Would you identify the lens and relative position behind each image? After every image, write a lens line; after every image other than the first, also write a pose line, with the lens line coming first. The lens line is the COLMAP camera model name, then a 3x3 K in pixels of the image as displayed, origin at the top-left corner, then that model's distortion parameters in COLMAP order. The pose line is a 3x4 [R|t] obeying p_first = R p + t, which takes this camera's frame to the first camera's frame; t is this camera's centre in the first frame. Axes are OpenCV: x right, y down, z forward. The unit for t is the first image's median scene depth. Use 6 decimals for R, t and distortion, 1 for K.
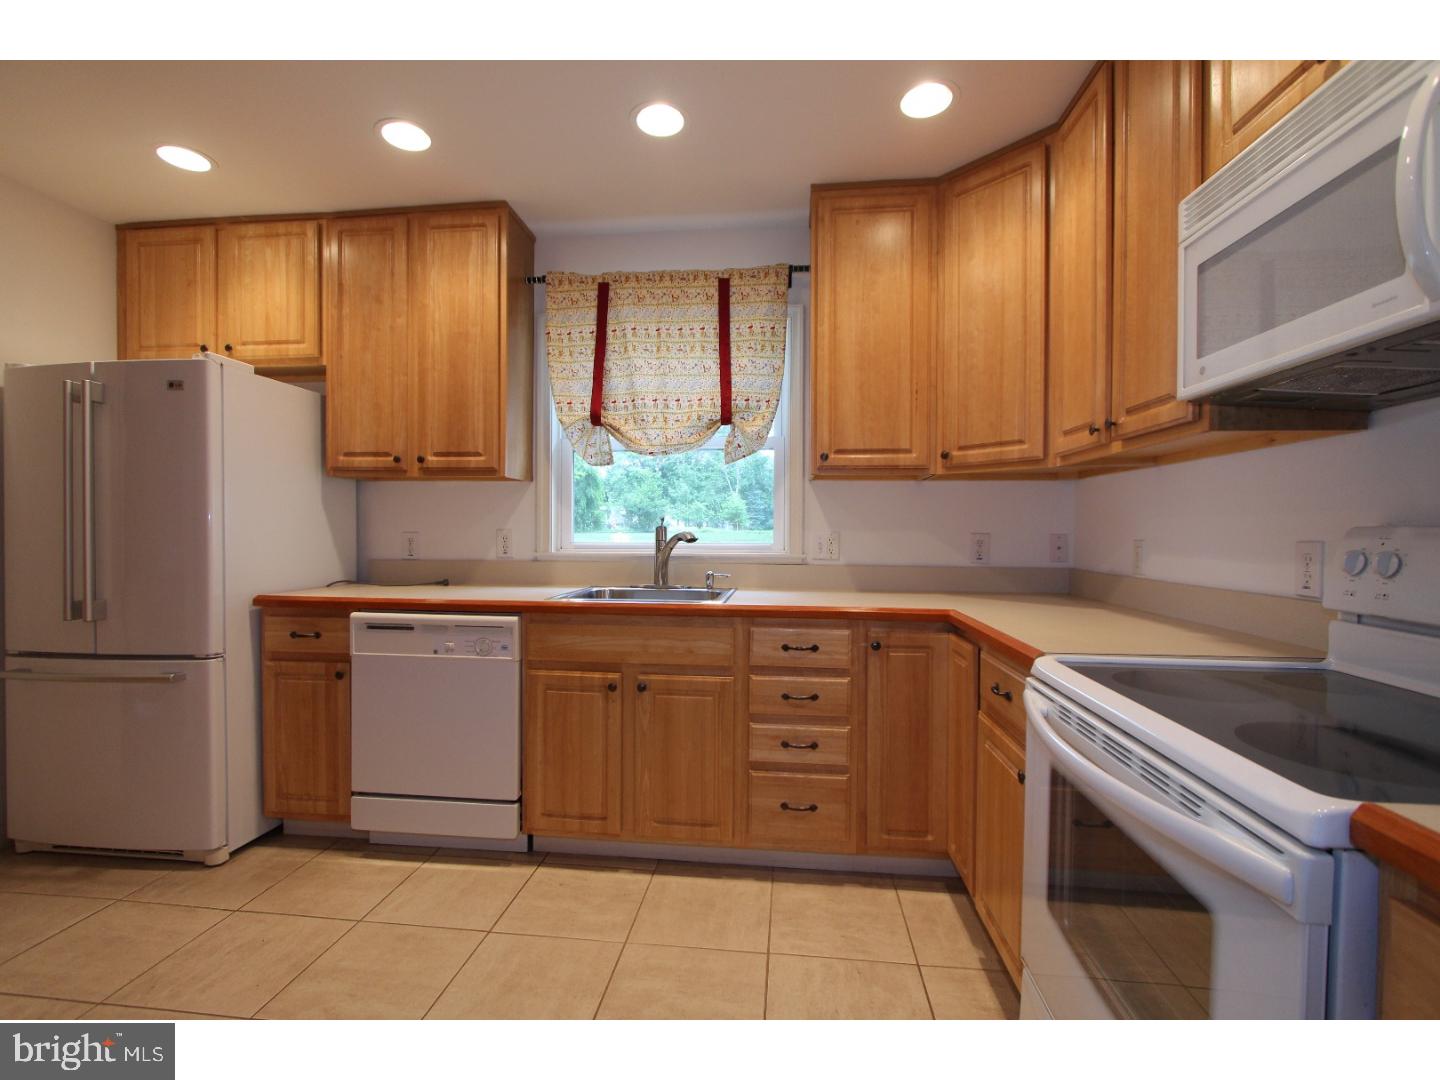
lens RADIAL K [[658.4, 0, 719.4], [0, 658.4, 539.9], [0, 0, 1]] dist [-0.012701, -0.000590]
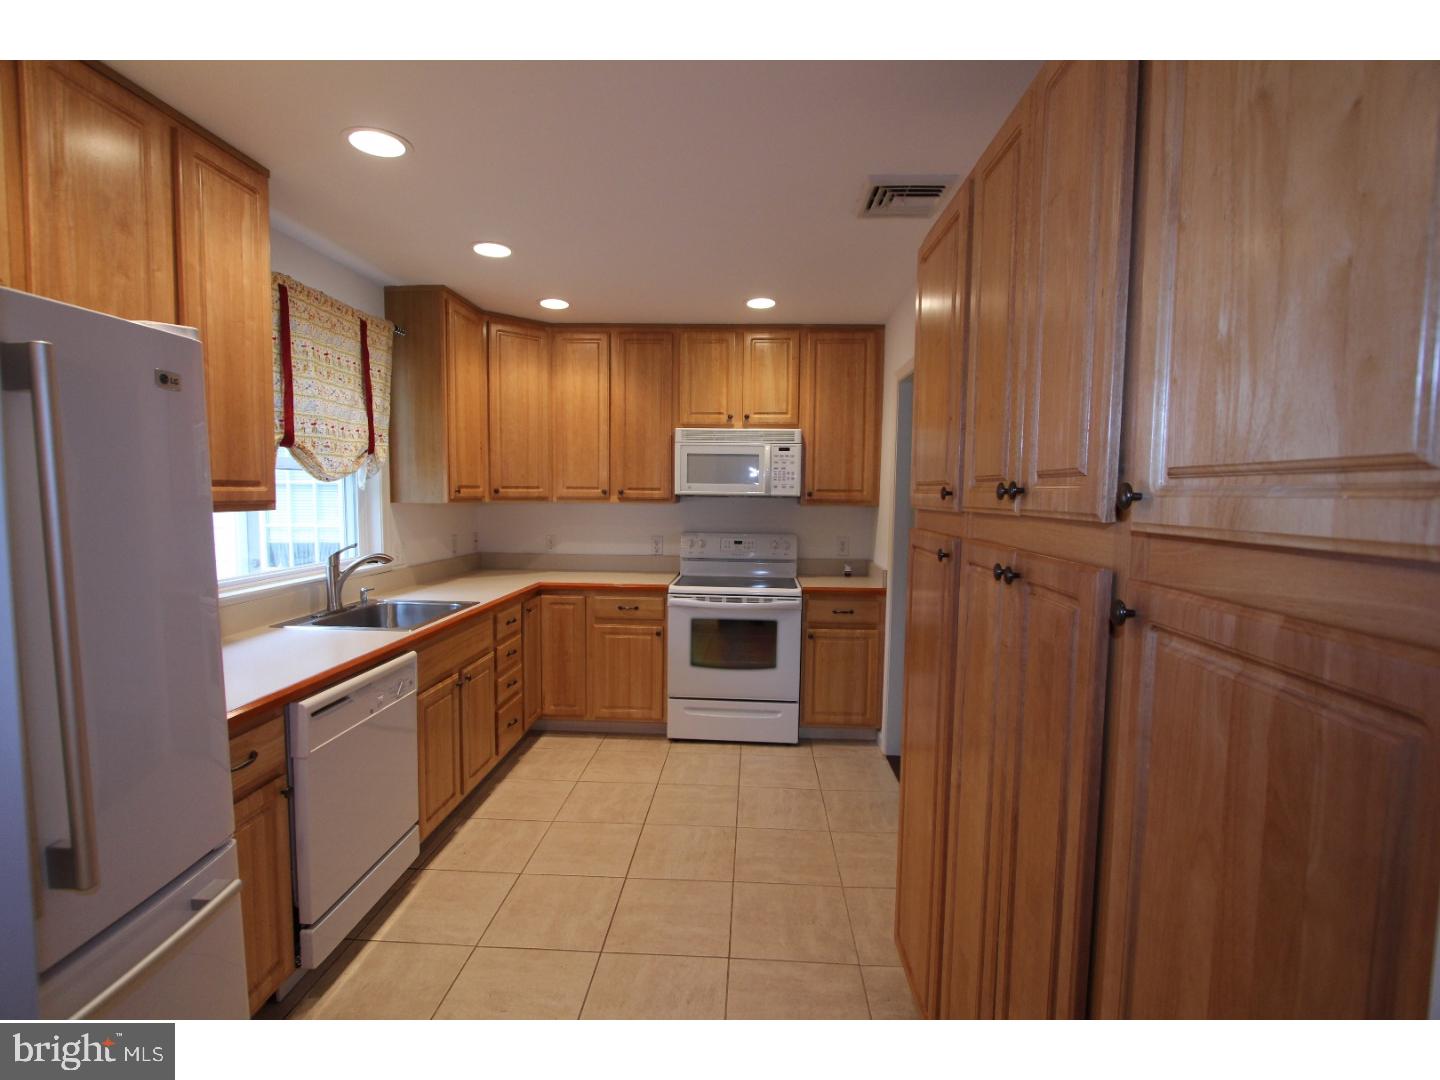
lens RADIAL K [[658.4, 0, 722.0], [0, 658.4, 537.7], [0, 0, 1]] dist [-0.012701, -0.000590]
pose [[-0.054856, -0.077489, 0.995483, -1.185758], [0.001806, 0.996975, 0.077705, -0.125738], [-0.998493, 0.006061, -0.054550, 0.484411]]
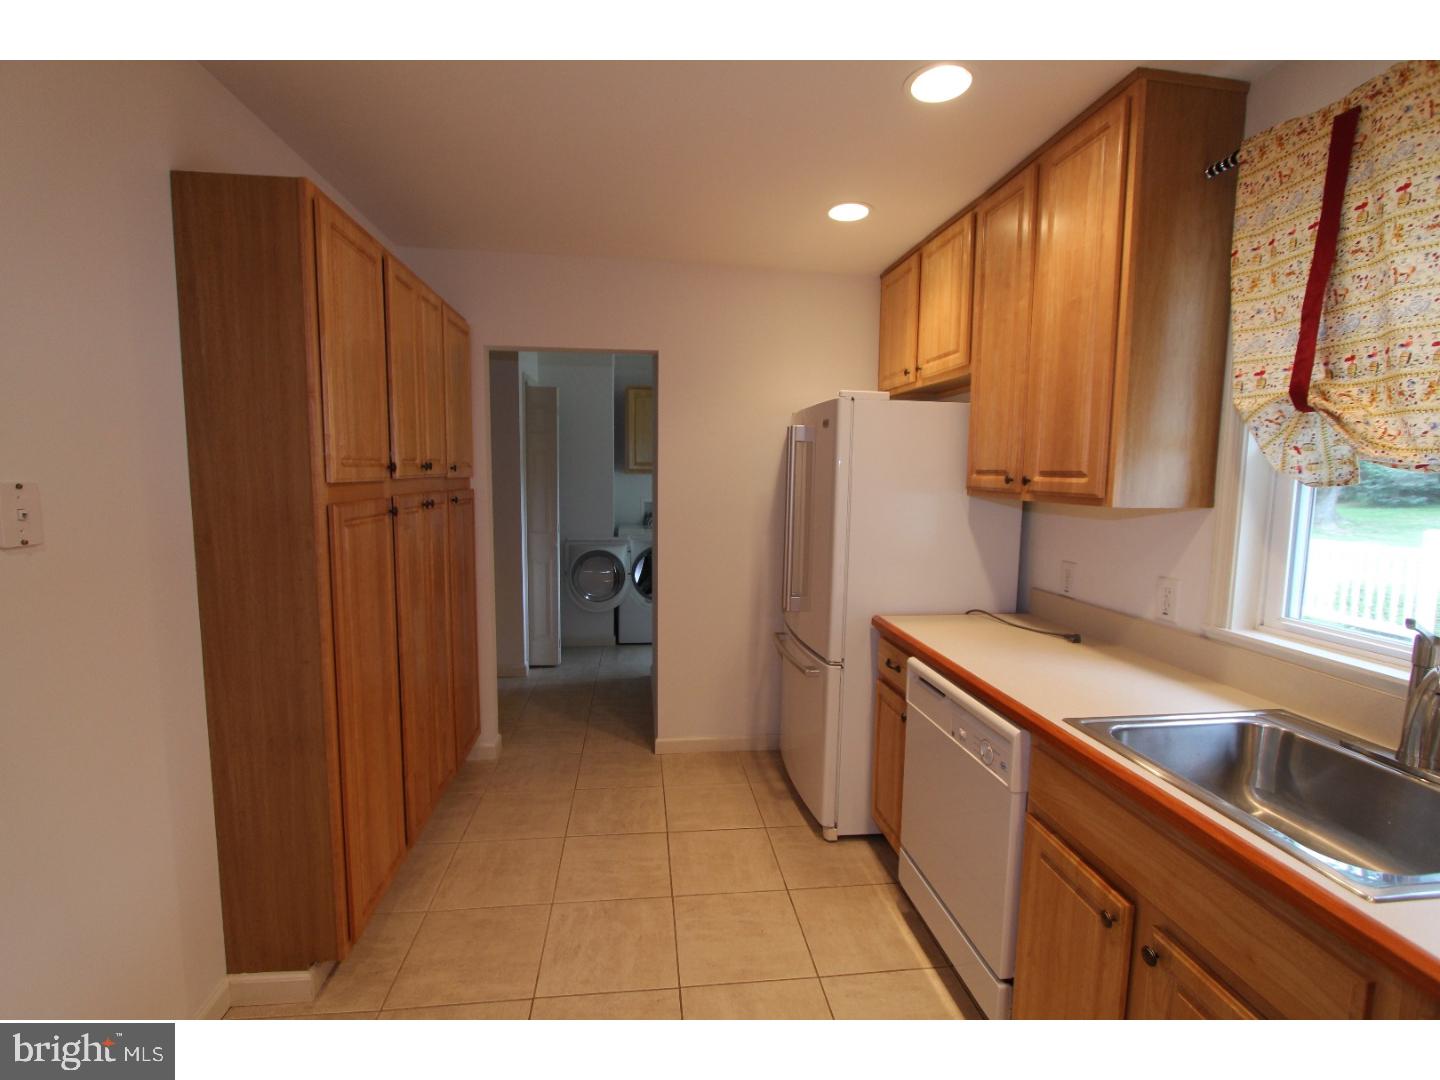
lens RADIAL K [[658.4, 0, 721.1], [0, 658.4, 538.7], [0, 0, 1]] dist [-0.012701, -0.000590]
pose [[0.225622, 0.096865, -0.969387, 0.225931], [-0.025946, 0.995289, 0.093415, -0.117603], [0.973869, 0.004076, 0.227072, 0.471282]]
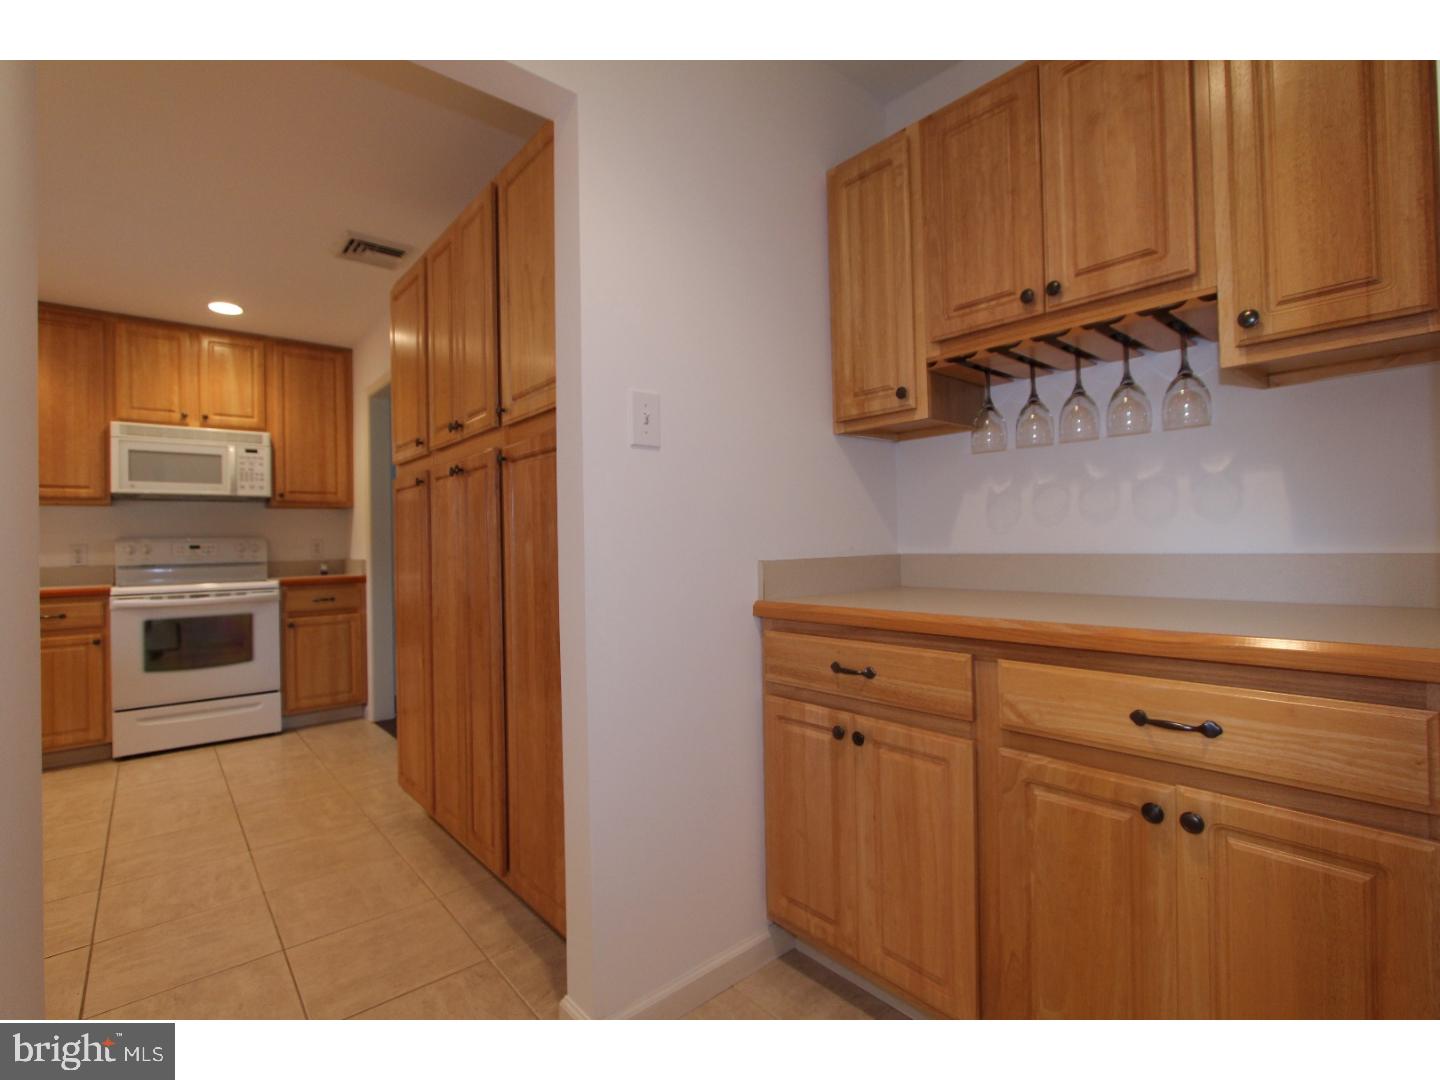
lens RADIAL K [[658.4, 0, 715.4], [0, 658.4, 532.5], [0, 0, 1]] dist [-0.012701, -0.000590]
pose [[-0.728770, 0.019593, 0.684479, -1.545420], [0.030201, 0.999538, 0.003544, 0.012760], [-0.684093, 0.023255, -0.729024, 0.643937]]
